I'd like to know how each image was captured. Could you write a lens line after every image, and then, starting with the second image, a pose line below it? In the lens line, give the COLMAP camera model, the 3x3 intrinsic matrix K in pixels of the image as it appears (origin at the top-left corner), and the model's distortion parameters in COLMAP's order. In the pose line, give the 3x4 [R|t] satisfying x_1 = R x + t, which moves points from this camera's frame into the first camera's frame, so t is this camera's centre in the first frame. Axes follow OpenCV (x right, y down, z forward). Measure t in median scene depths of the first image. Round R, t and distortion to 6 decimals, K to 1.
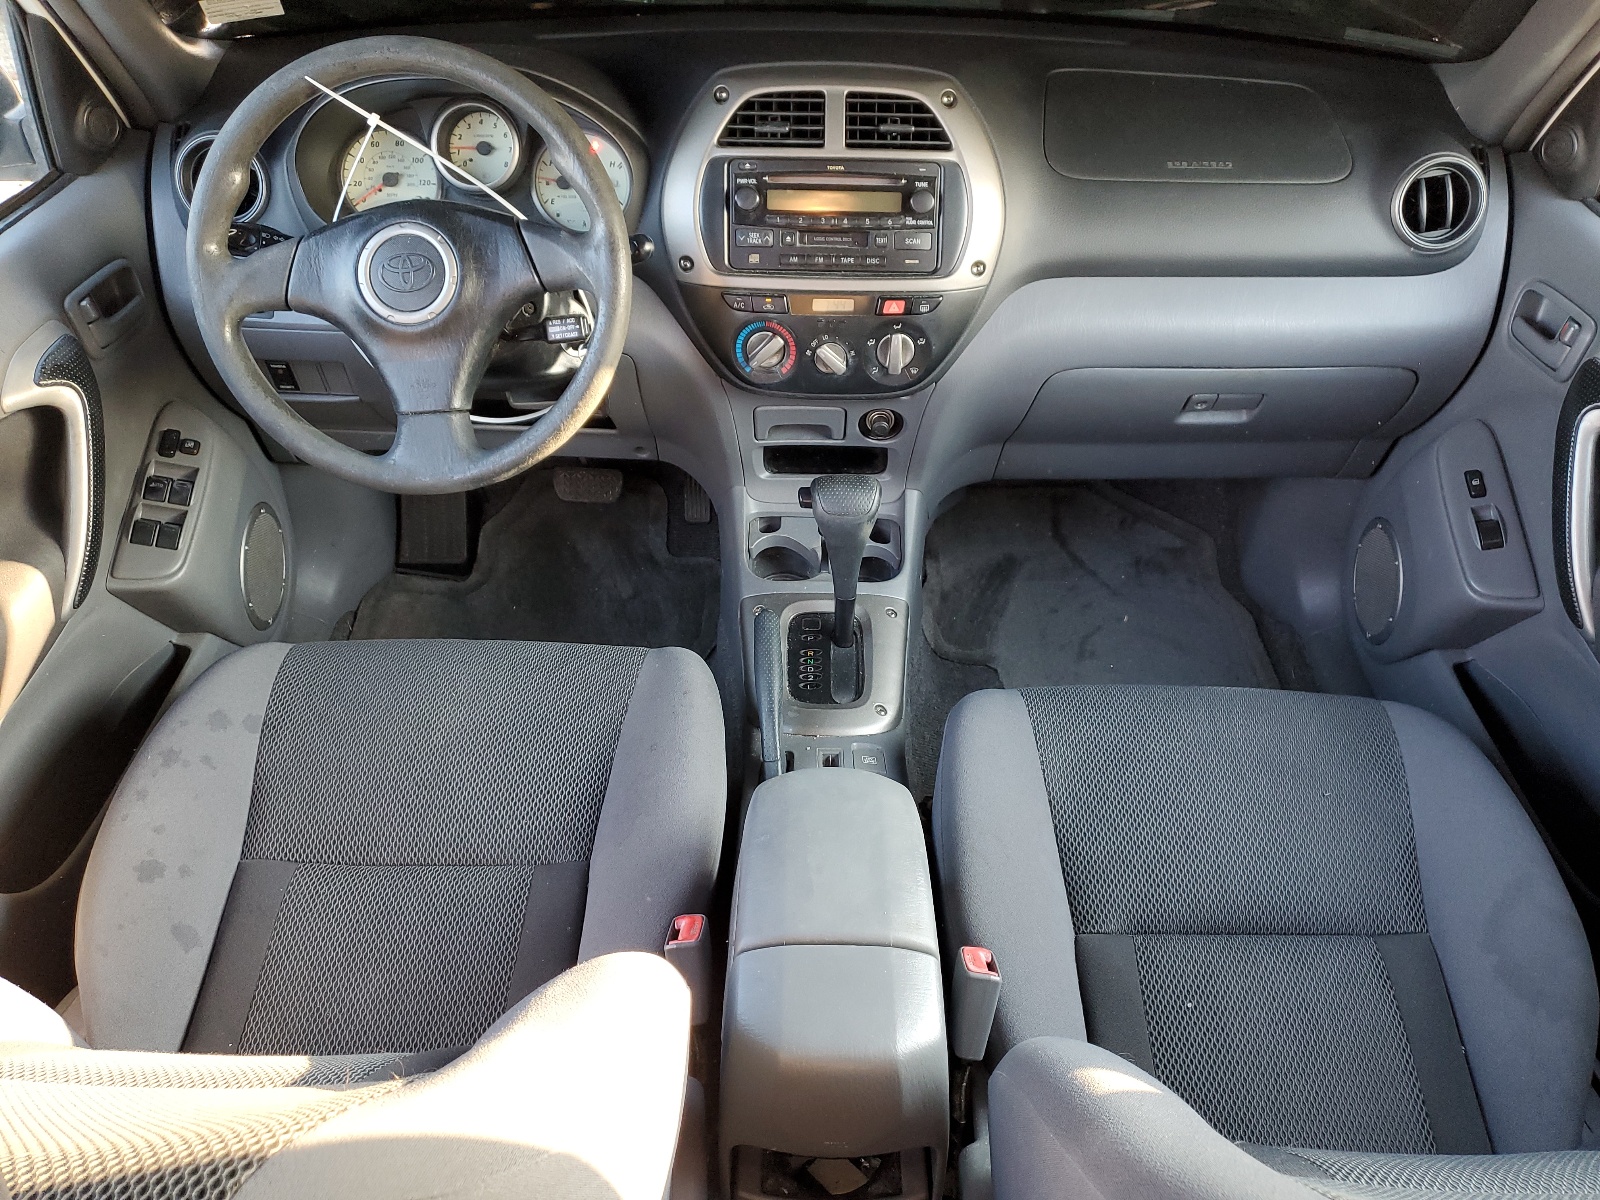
lens RADIAL K [[1213.3, 0, 799.8], [0, 1213.3, 600.0], [0, 0, 1]] dist [-0.002687, -0.000891]
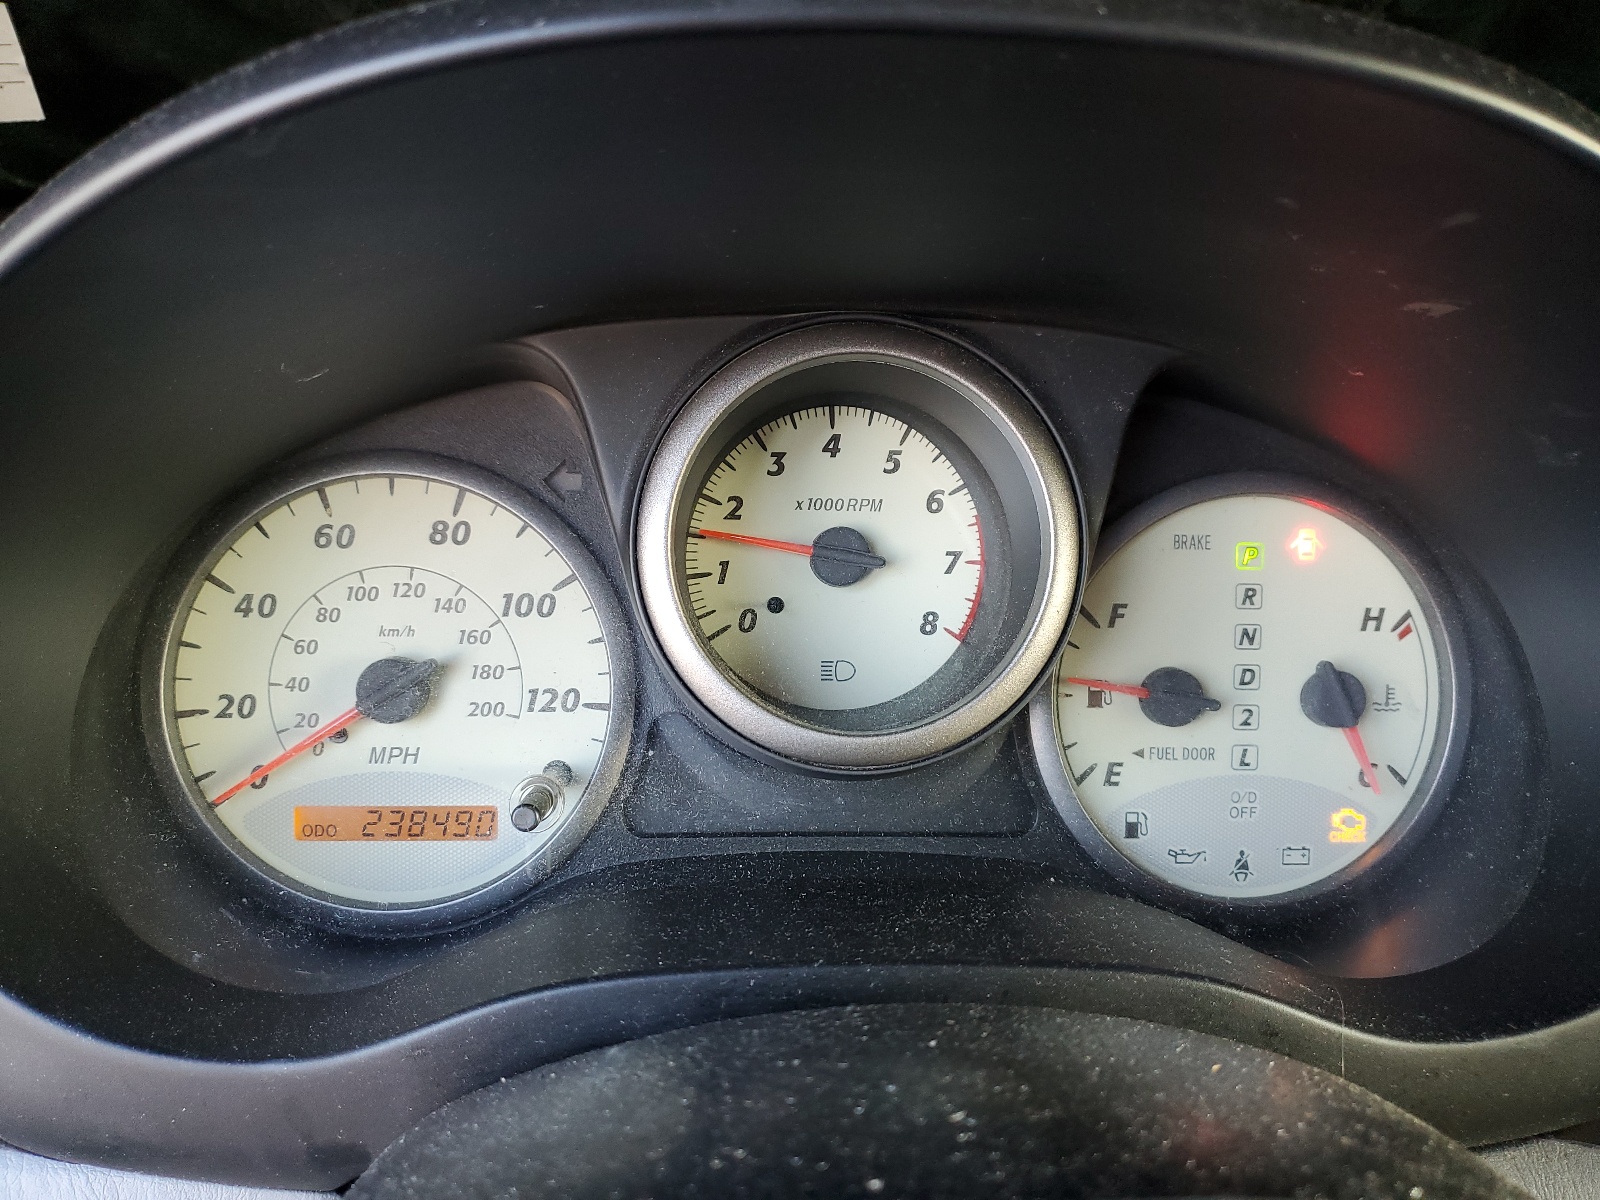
lens RADIAL K [[1213.3, 0, 800.1], [0, 1213.3, 598.6], [0, 0, 1]] dist [-0.002687, -0.000891]
pose [[0.996071, -0.003026, 0.088506, -0.284544], [0.031188, 0.947372, -0.318611, -0.290686], [-0.082884, 0.320120, 0.943744, 0.783502]]
